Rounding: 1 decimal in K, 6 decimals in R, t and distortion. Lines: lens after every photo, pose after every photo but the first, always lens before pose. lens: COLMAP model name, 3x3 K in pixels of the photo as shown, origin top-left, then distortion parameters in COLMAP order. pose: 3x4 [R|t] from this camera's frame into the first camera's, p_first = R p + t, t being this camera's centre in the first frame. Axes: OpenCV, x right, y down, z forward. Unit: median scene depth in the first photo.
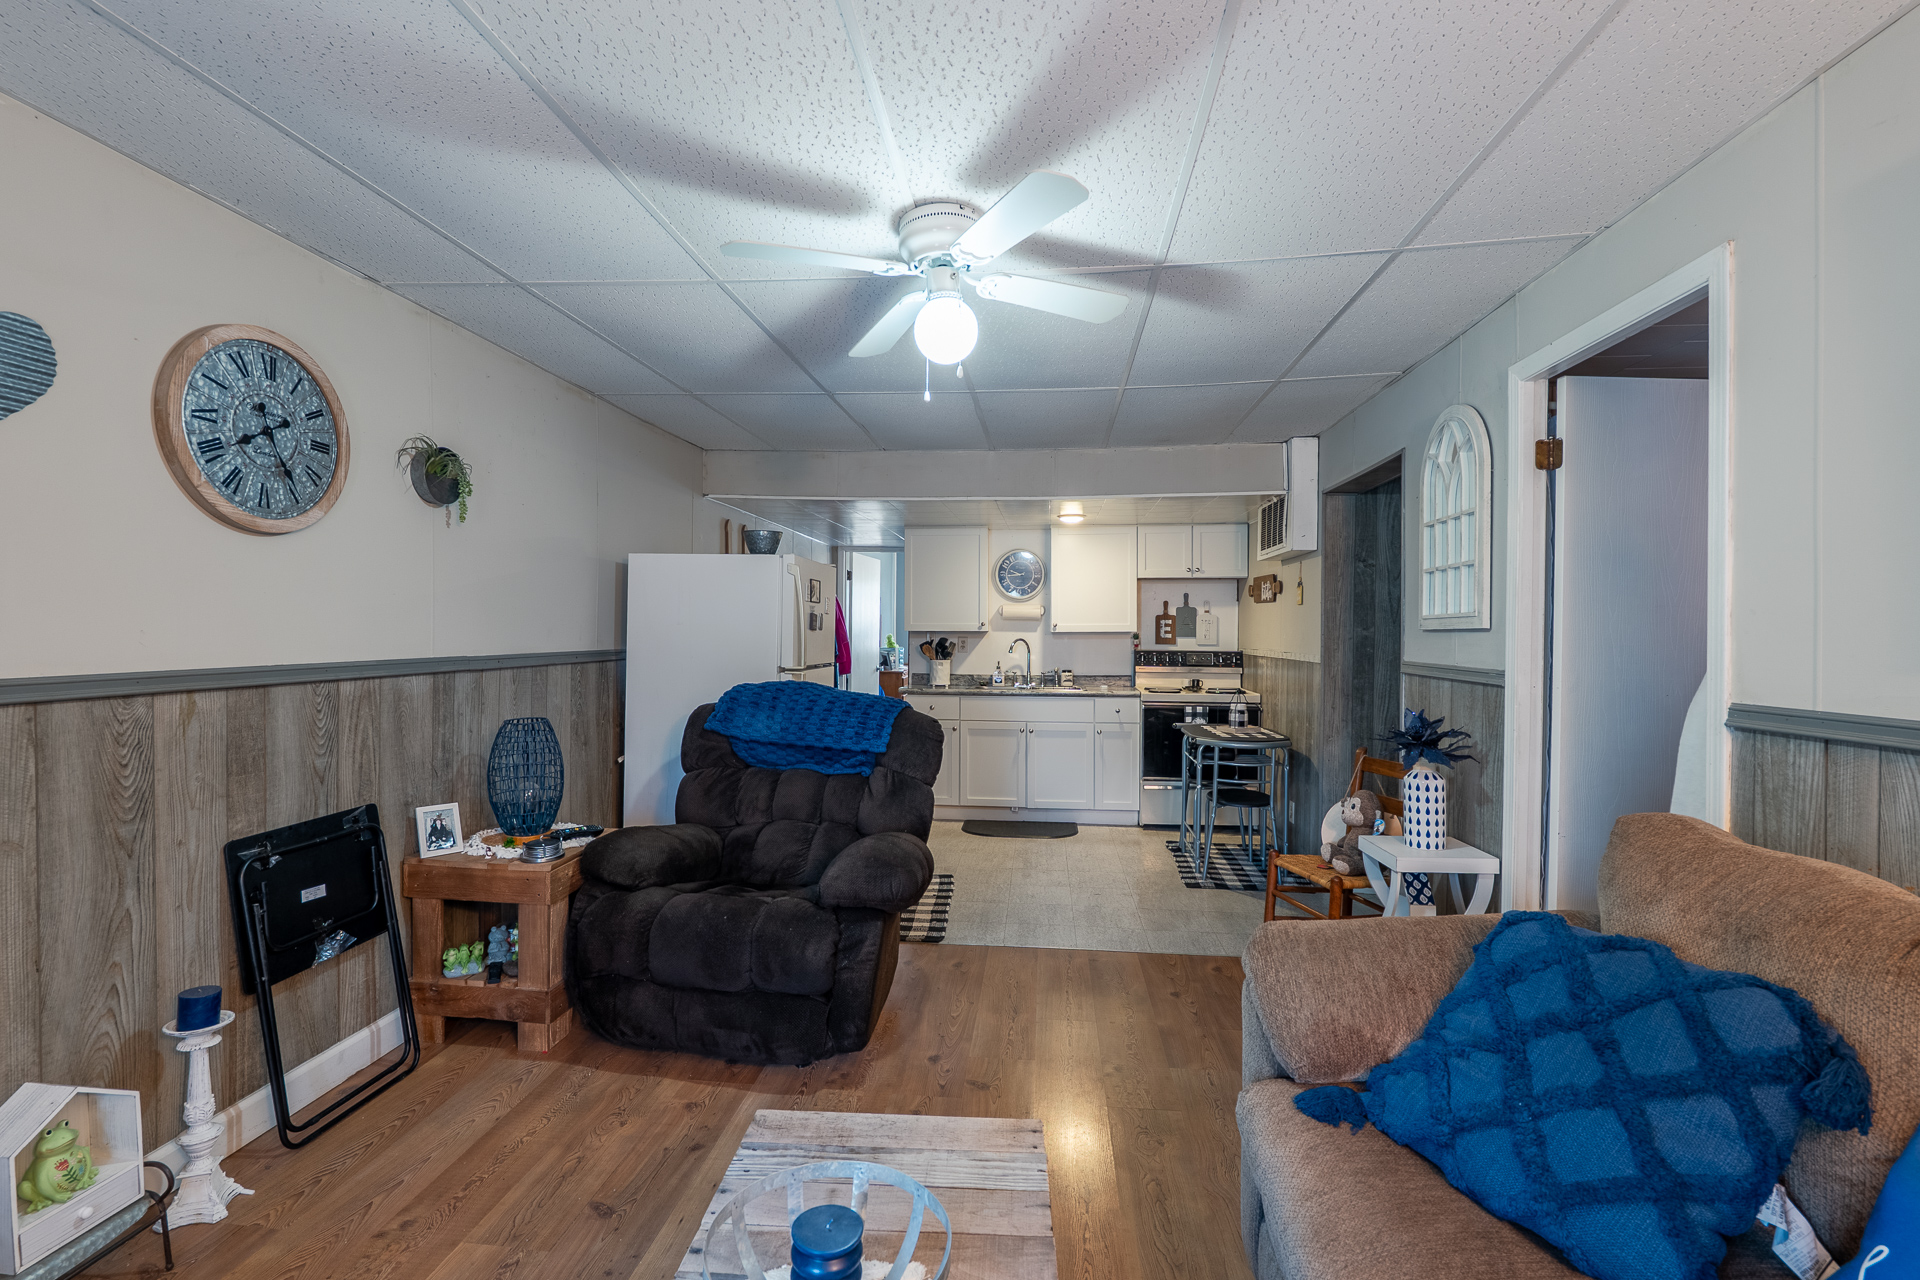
lens RADIAL K [[810.7, 0, 980.8], [0, 810.7, 640.5], [0, 0, 1]] dist [-0.011458, 0.000436]
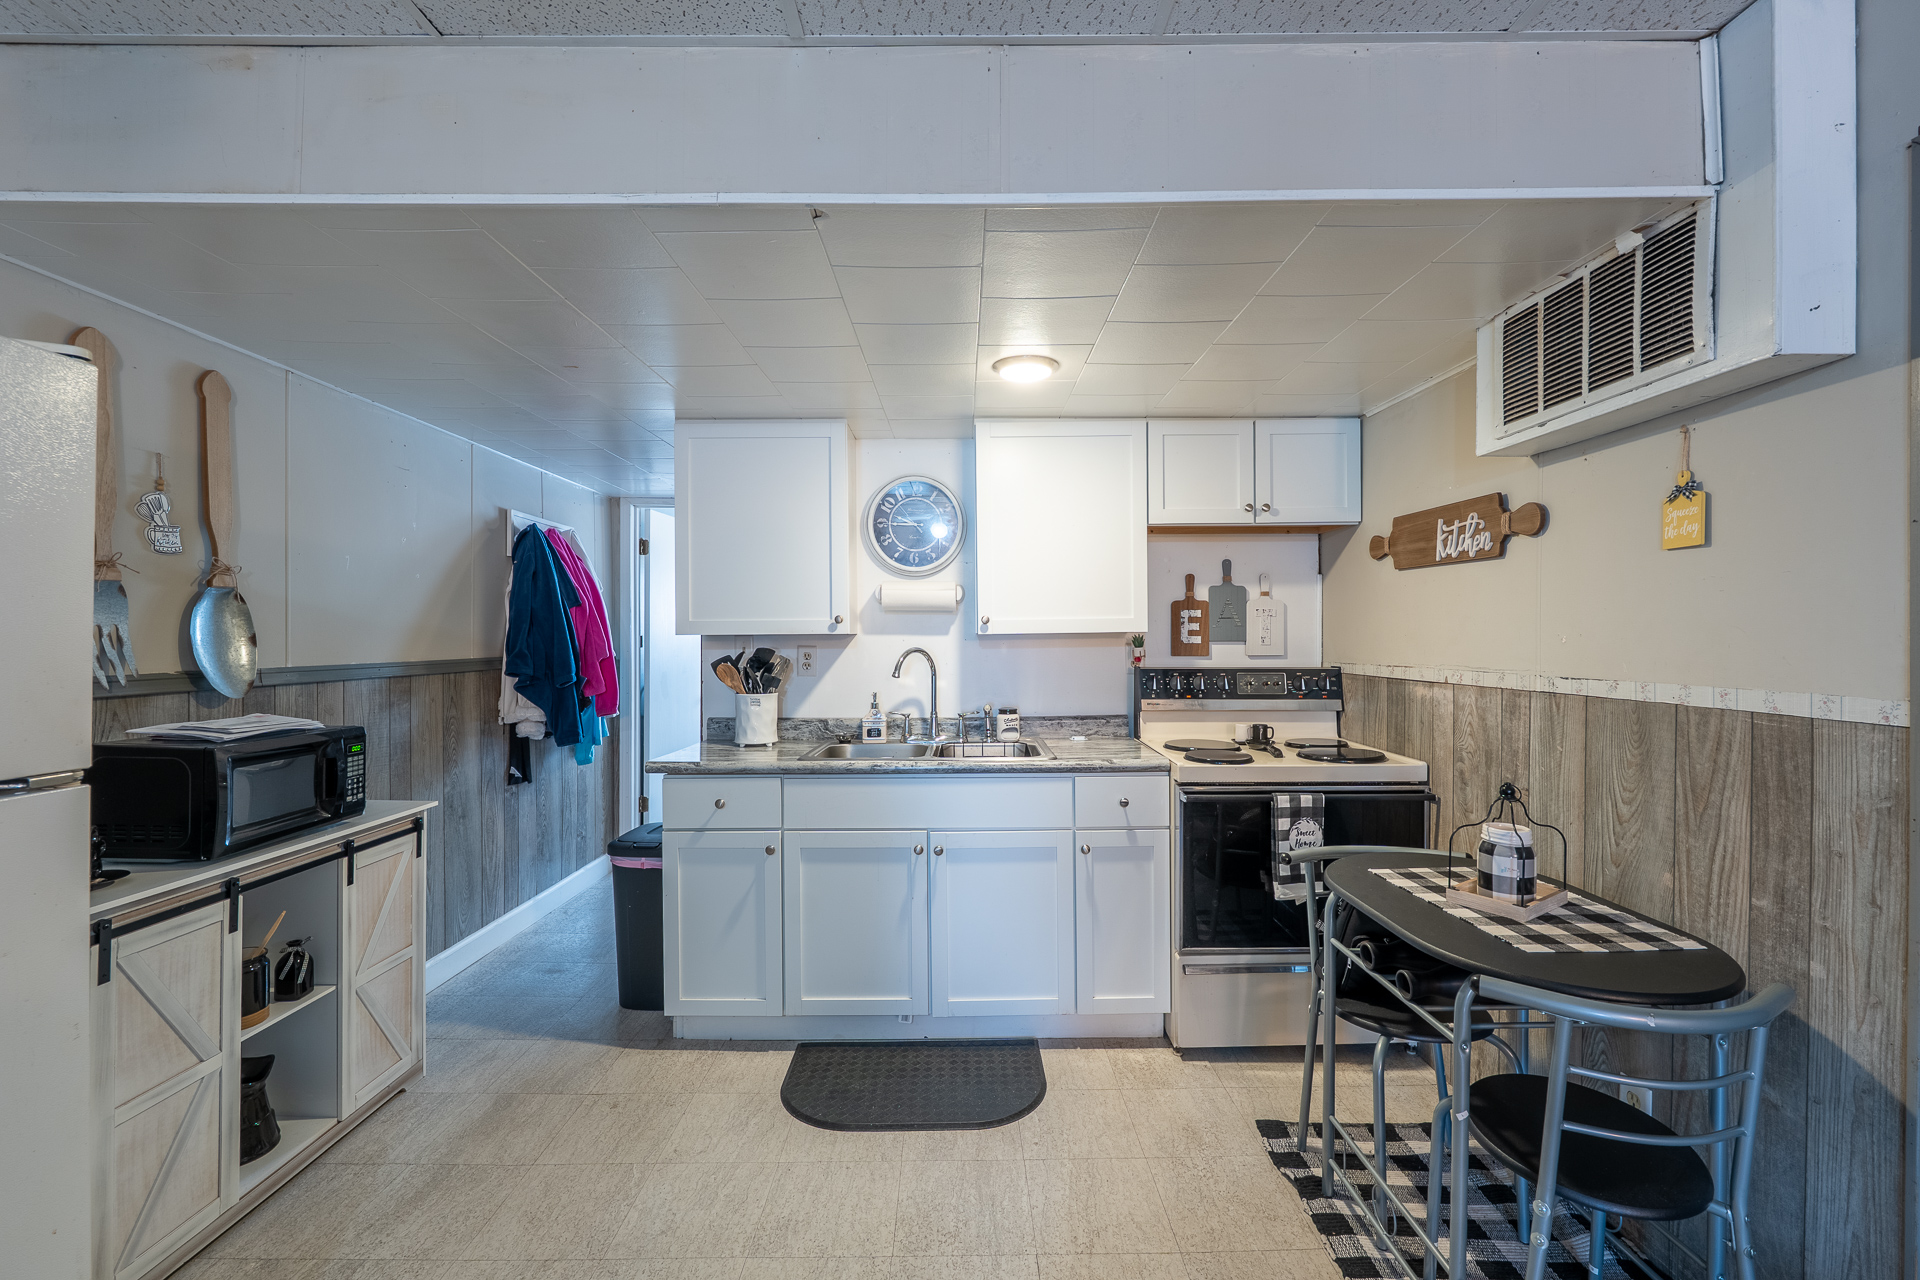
lens RADIAL K [[788.0, 0, 963.1], [0, 788.0, 638.5], [0, 0, 1]] dist [-0.012161, 0.000557]
pose [[0.996448, -0.010012, 0.083609, 0.036709], [0.010803, 0.999901, -0.009007, -0.003635], [-0.083511, 0.009878, 0.996458, 0.506320]]
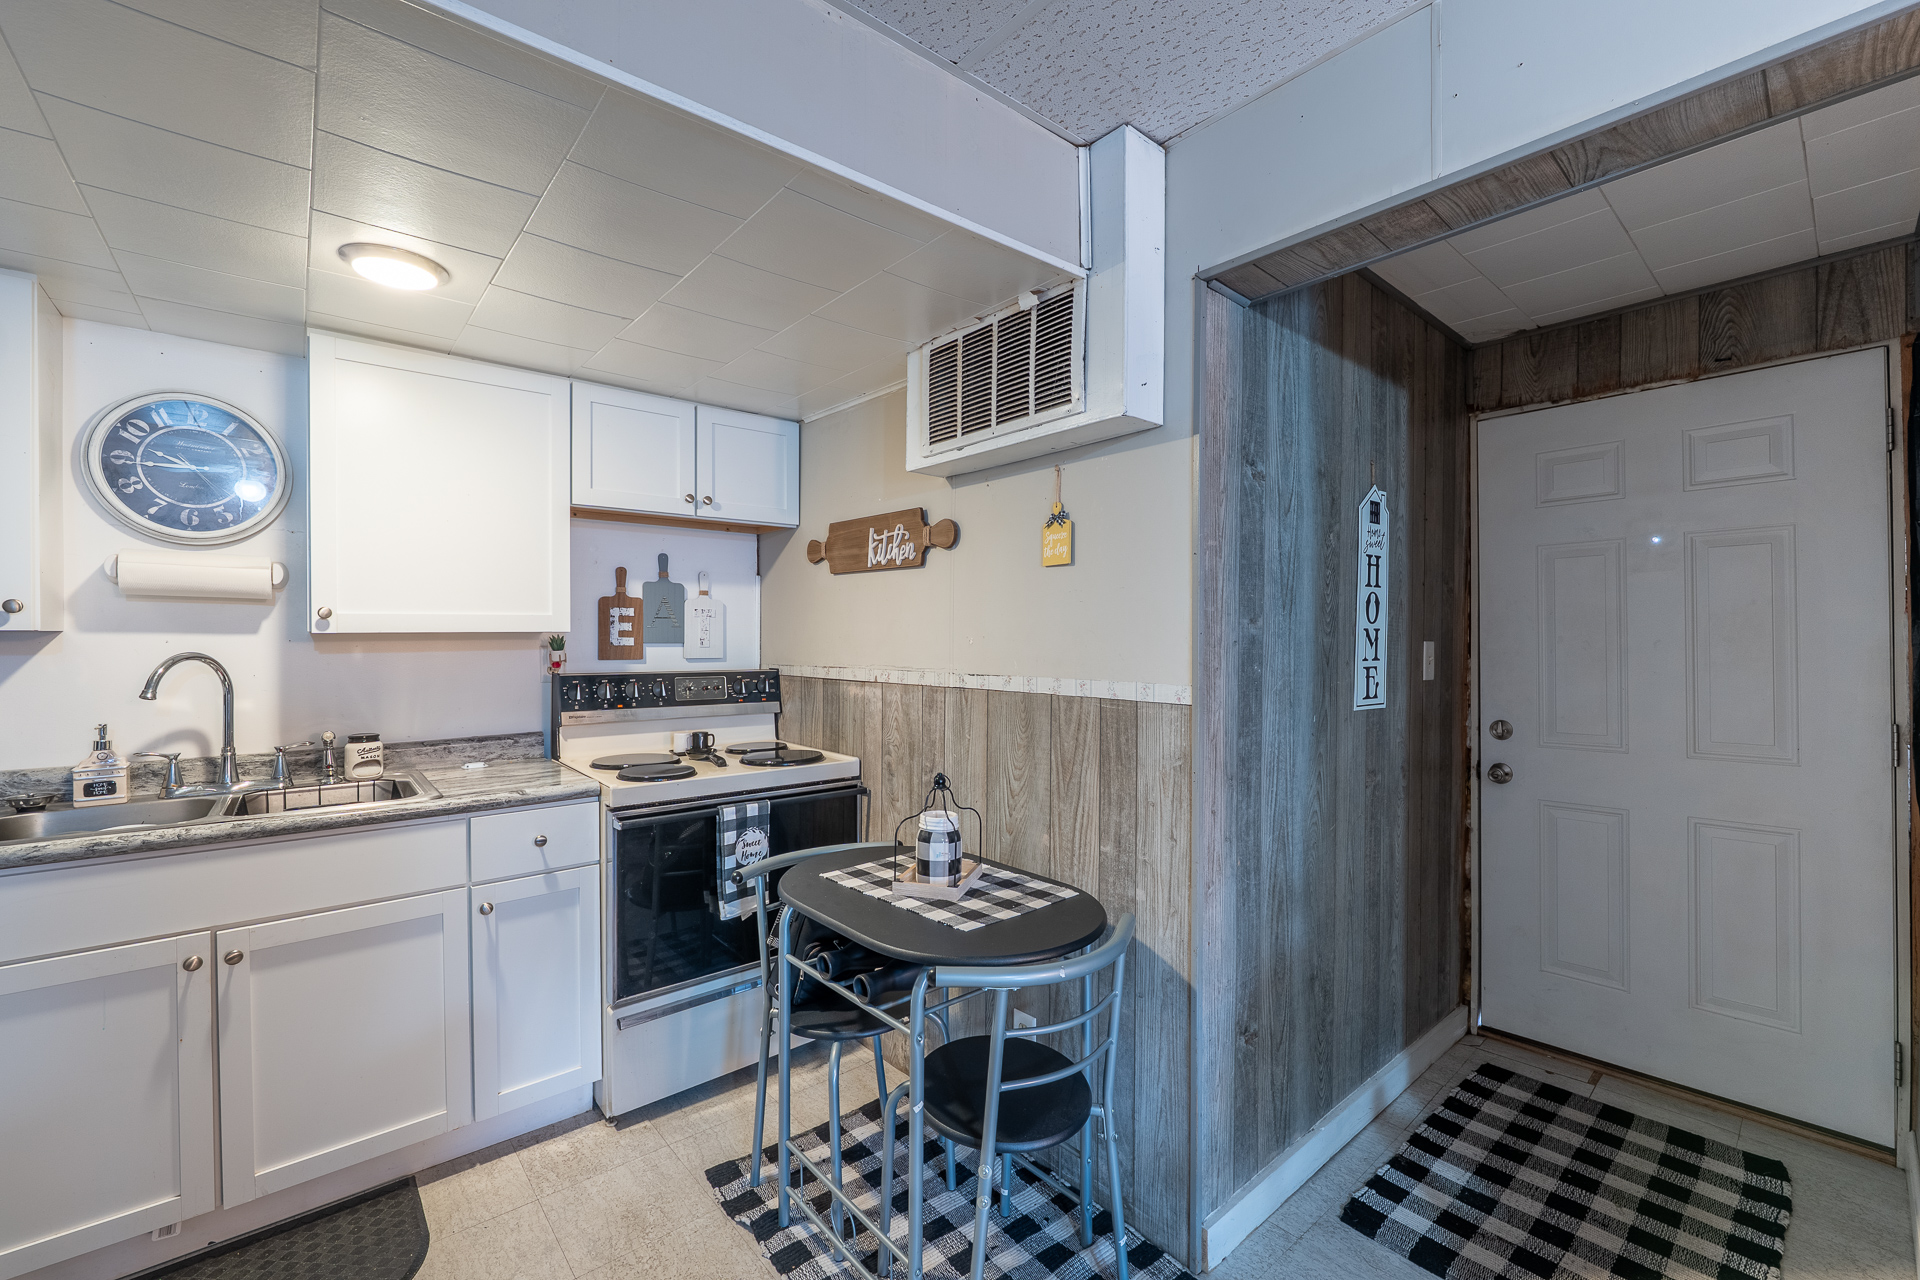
lens RADIAL K [[793.8, 0, 968.1], [0, 793.8, 640.5], [0, 0, 1]] dist [-0.011741, 0.000037]
pose [[0.702896, -0.007346, 0.711255, 0.043406], [0.012426, 0.999921, -0.001952, -0.003010], [-0.711184, 0.010210, 0.702932, 0.543723]]
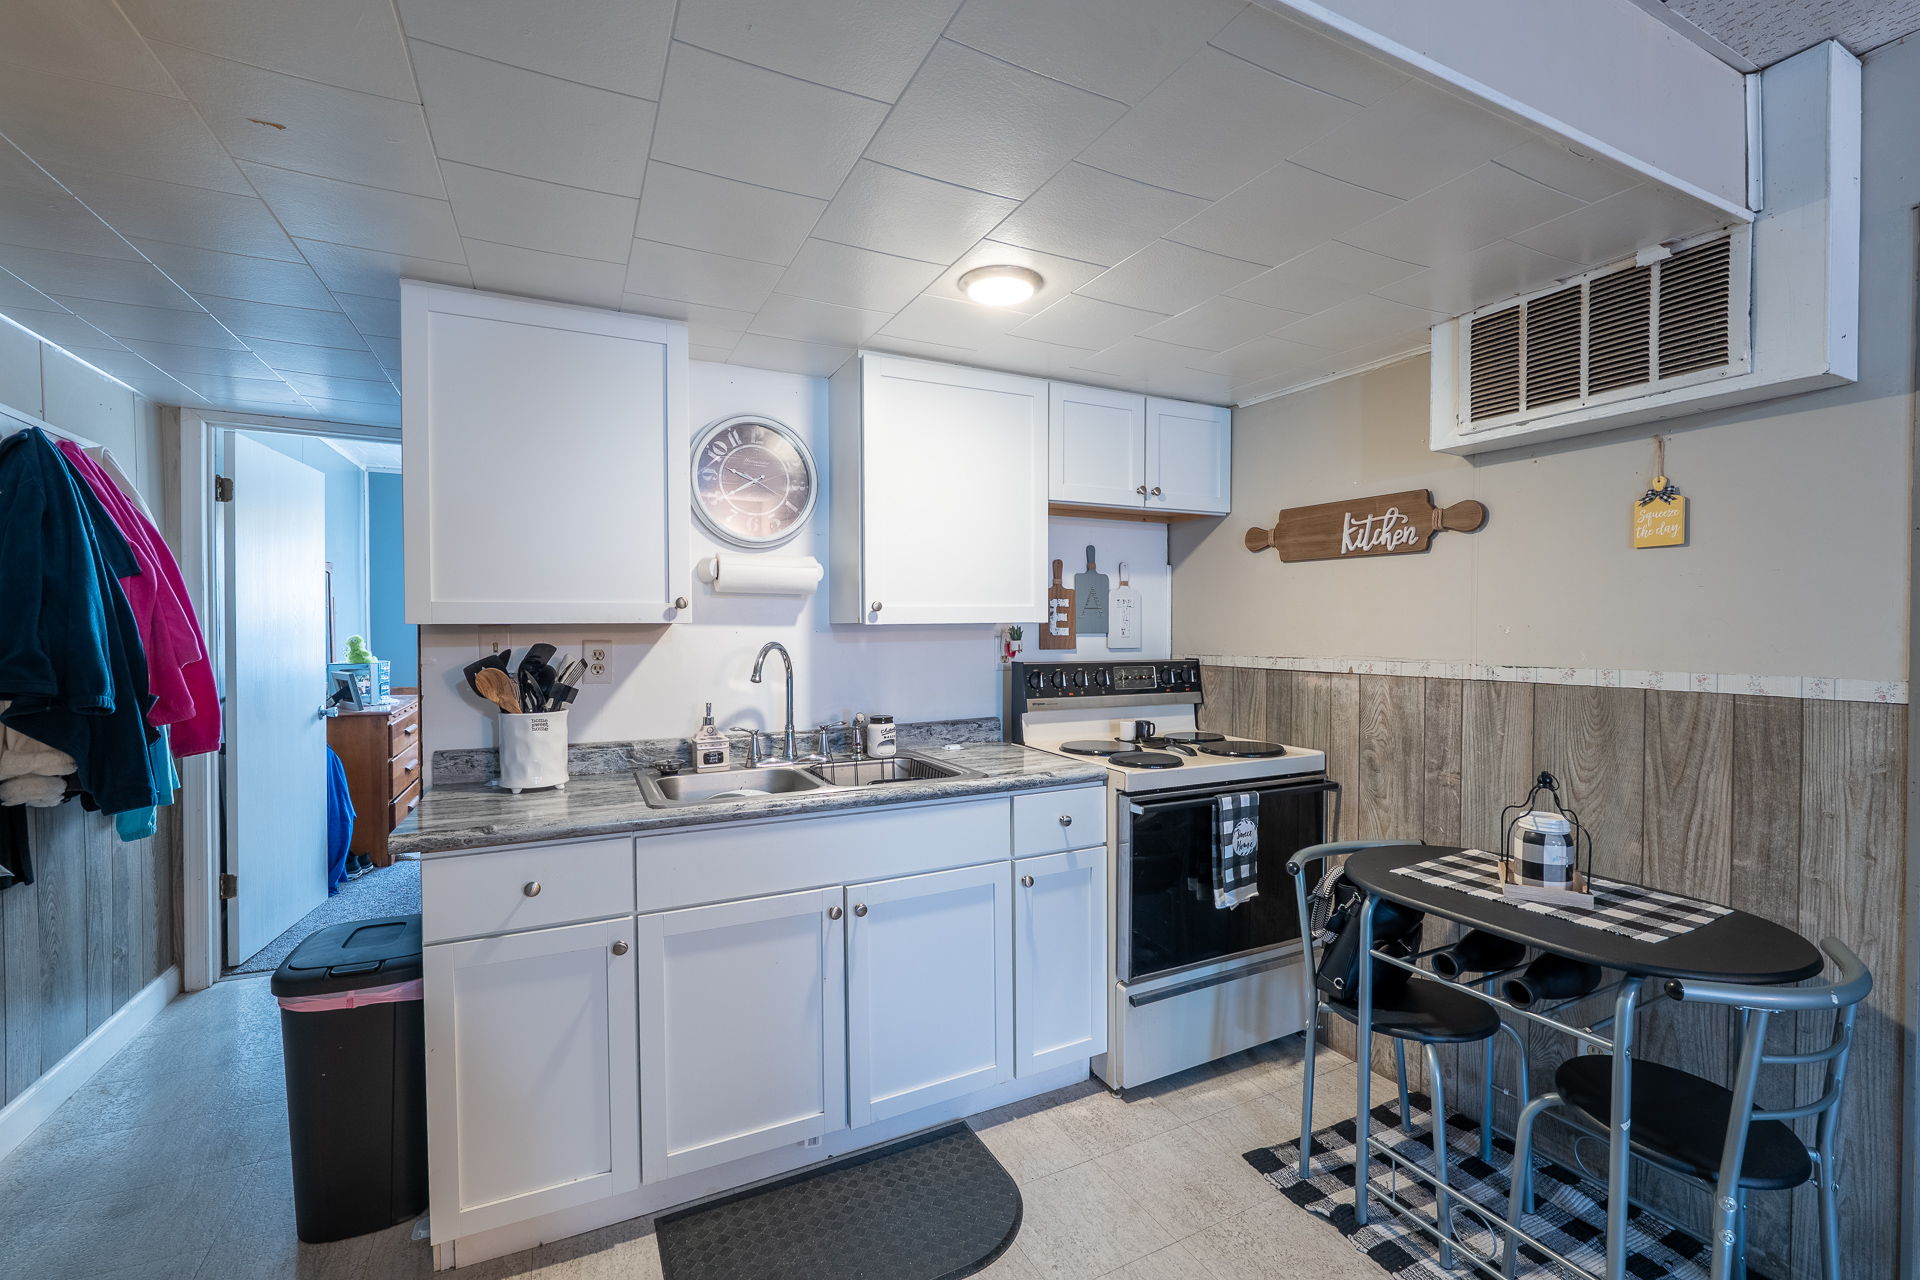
lens RADIAL K [[810.7, 0, 980.8], [0, 810.7, 640.5], [0, 0, 1]] dist [-0.011458, 0.000436]
pose [[0.855434, -0.015945, 0.517667, -0.064982], [0.014055, 0.999873, 0.007572, -0.004923], [-0.517722, 0.000799, 0.855549, 0.618732]]
